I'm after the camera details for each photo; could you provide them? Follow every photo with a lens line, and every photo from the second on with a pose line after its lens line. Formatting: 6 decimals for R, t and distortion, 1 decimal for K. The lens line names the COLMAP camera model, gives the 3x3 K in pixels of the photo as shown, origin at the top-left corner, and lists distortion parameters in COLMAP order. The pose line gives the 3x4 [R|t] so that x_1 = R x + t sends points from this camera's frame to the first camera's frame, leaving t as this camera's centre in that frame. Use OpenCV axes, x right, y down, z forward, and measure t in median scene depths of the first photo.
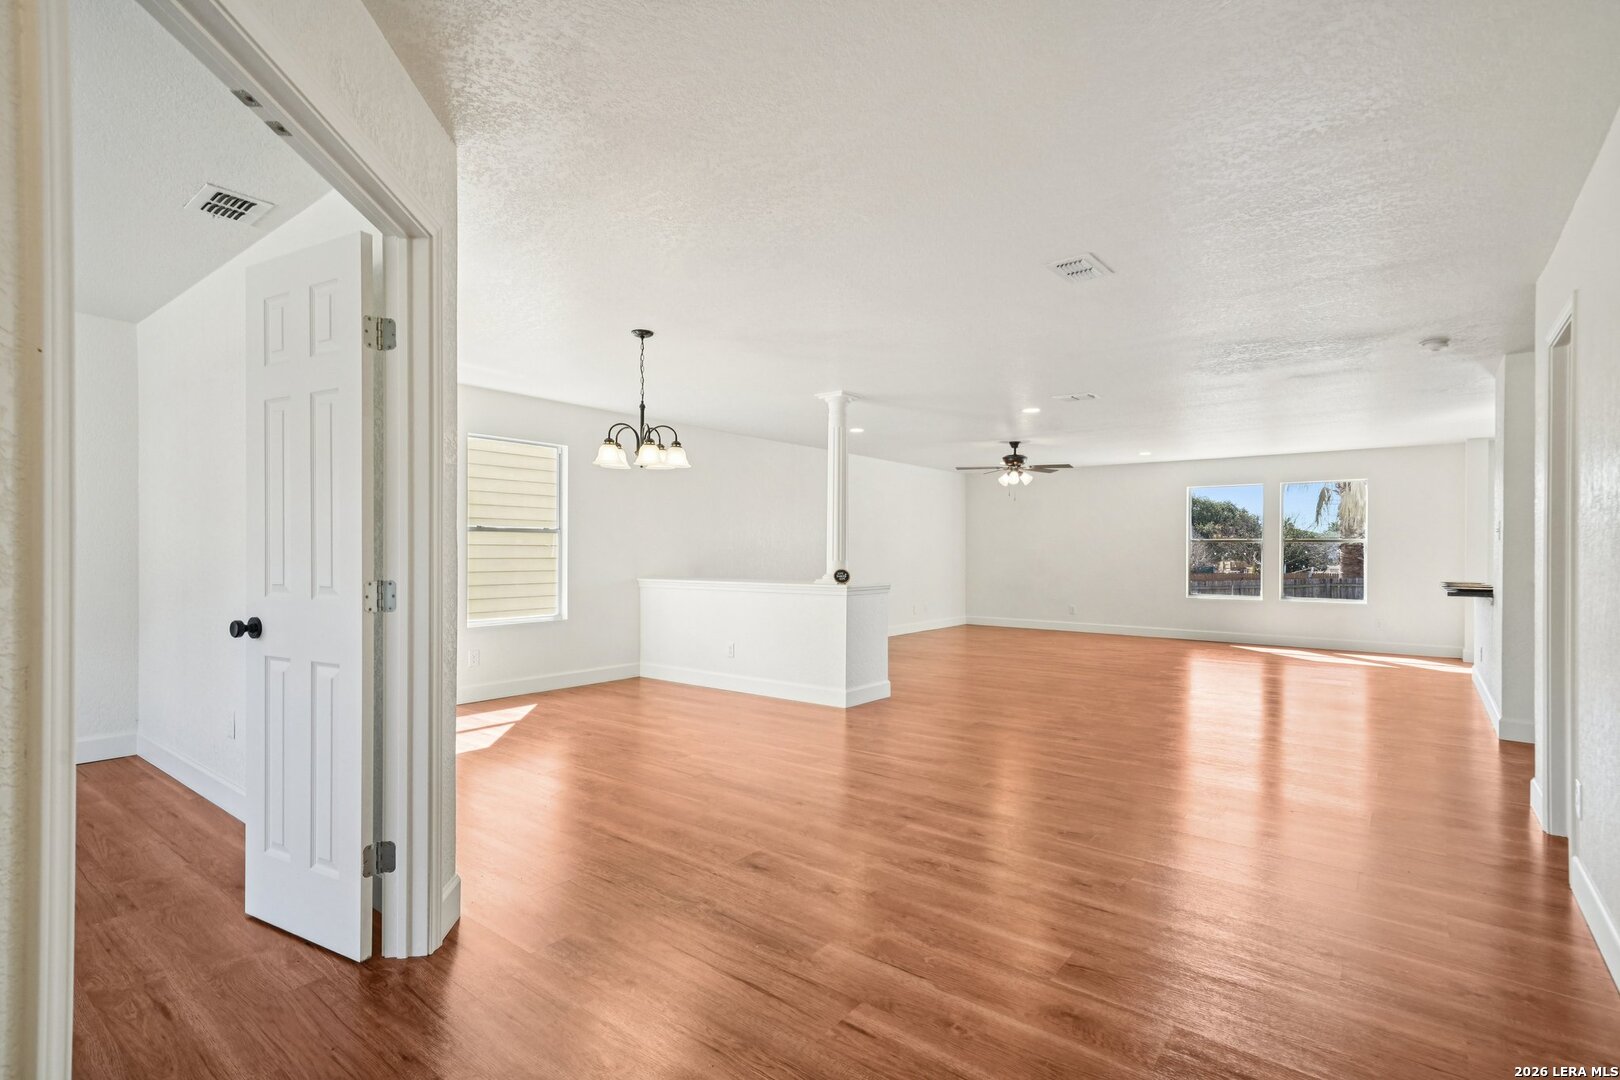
lens RADIAL K [[769.4, 0, 808.8], [0, 769.4, 548.4], [0, 0, 1]] dist [-0.003401, -0.000050]
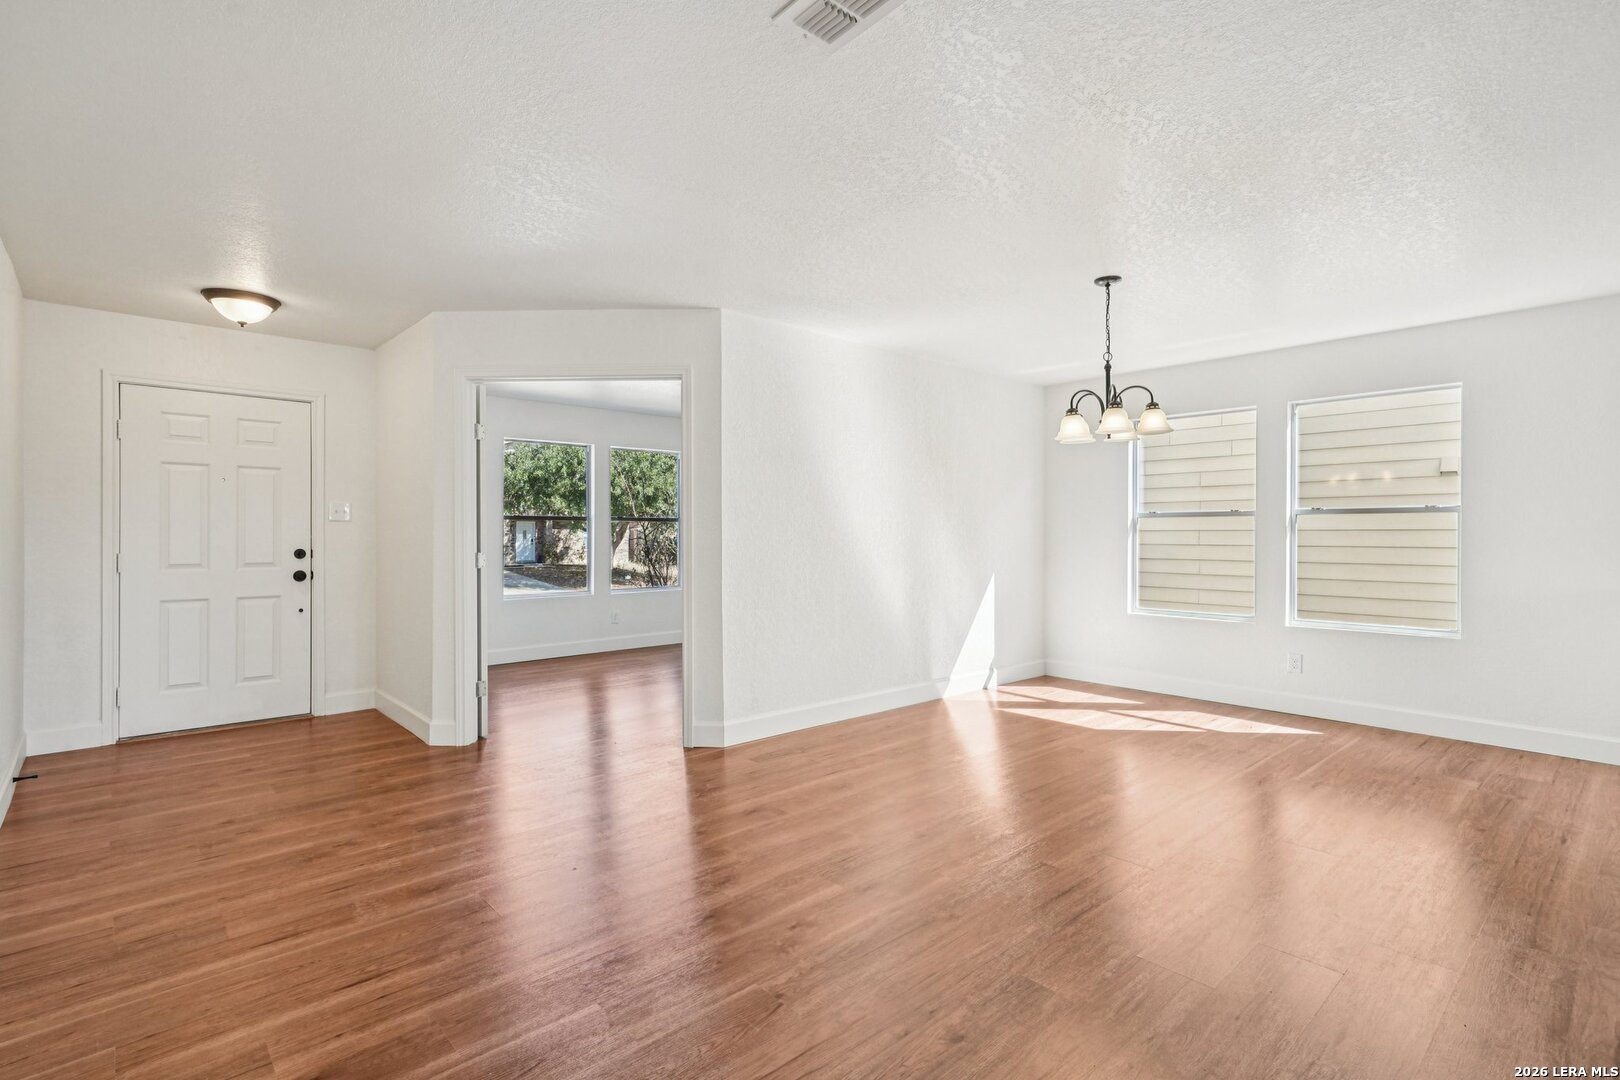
lens RADIAL K [[781.2, 0, 814.8], [0, 781.2, 530.9], [0, 0, 1]] dist [0.001498, 0.000352]
pose [[-0.167103, -0.005903, -0.985922, 0.745376], [-0.000468, 0.999982, -0.005907, 0.002003], [0.985939, -0.000525, -0.167103, 0.896920]]
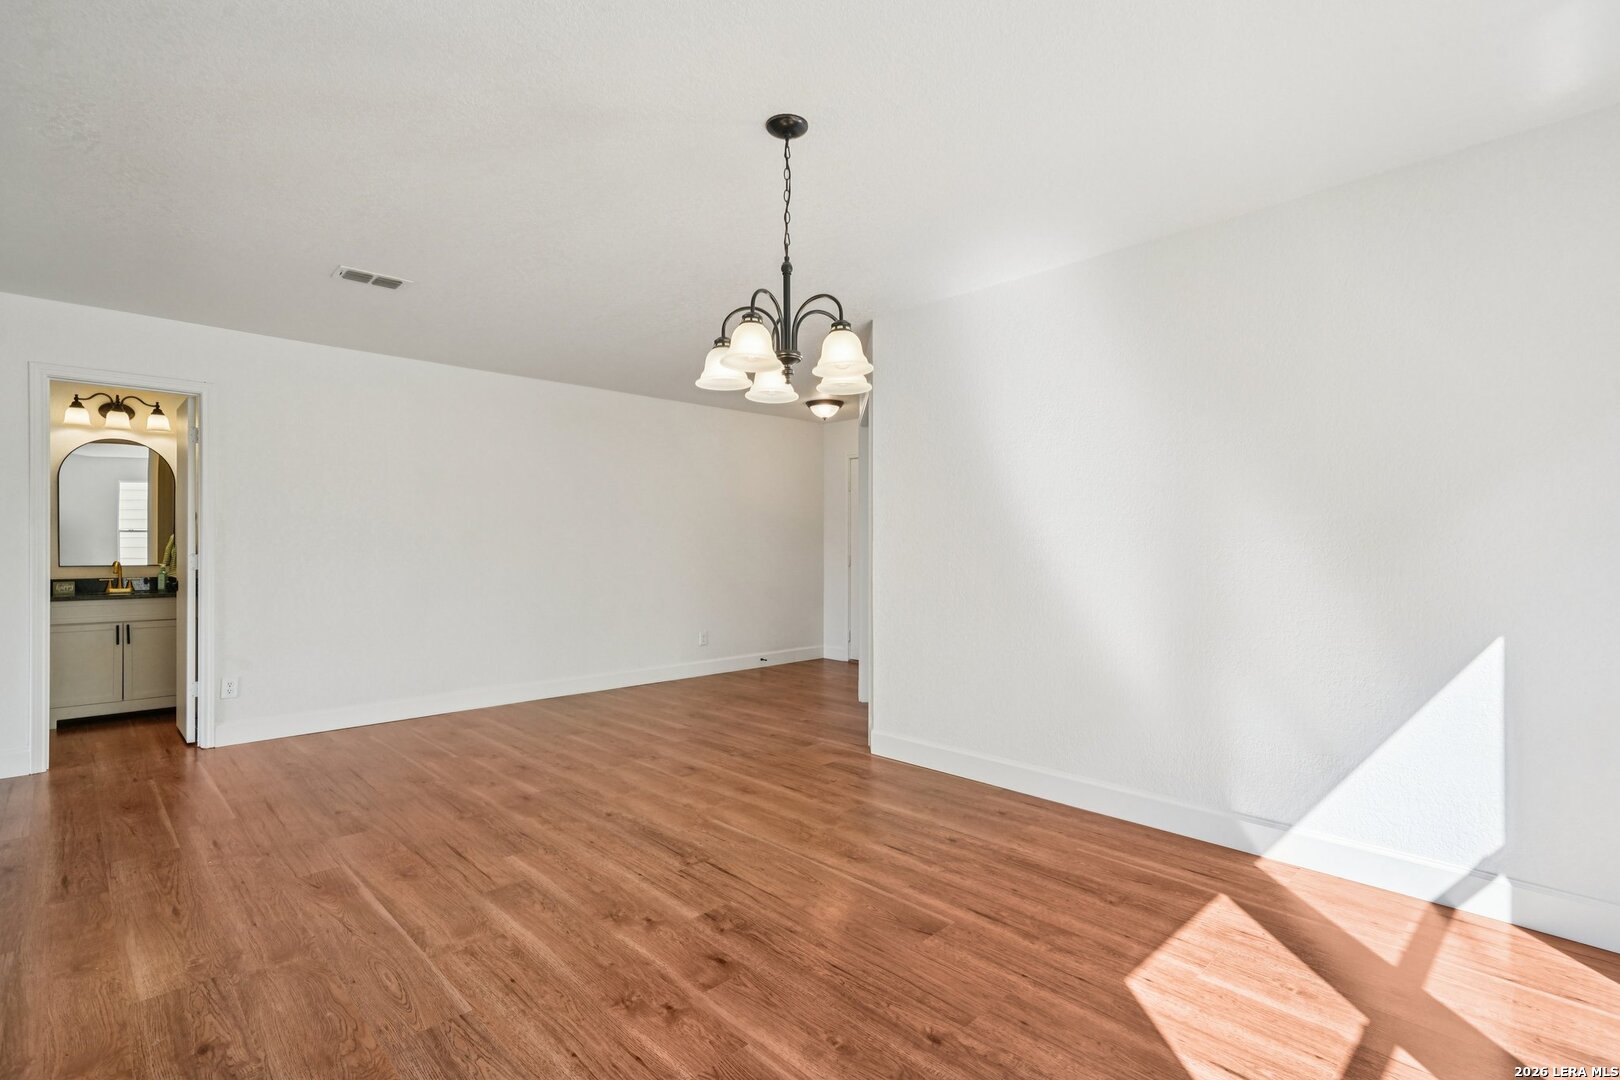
lens RADIAL K [[769.4, 0, 808.8], [0, 769.4, 548.4], [0, 0, 1]] dist [-0.003401, -0.000050]
pose [[-0.989728, -0.005959, 0.142838, -0.333383], [-0.005043, 0.999964, 0.006775, 0.001455], [-0.142873, 0.005985, -0.989723, 1.644806]]
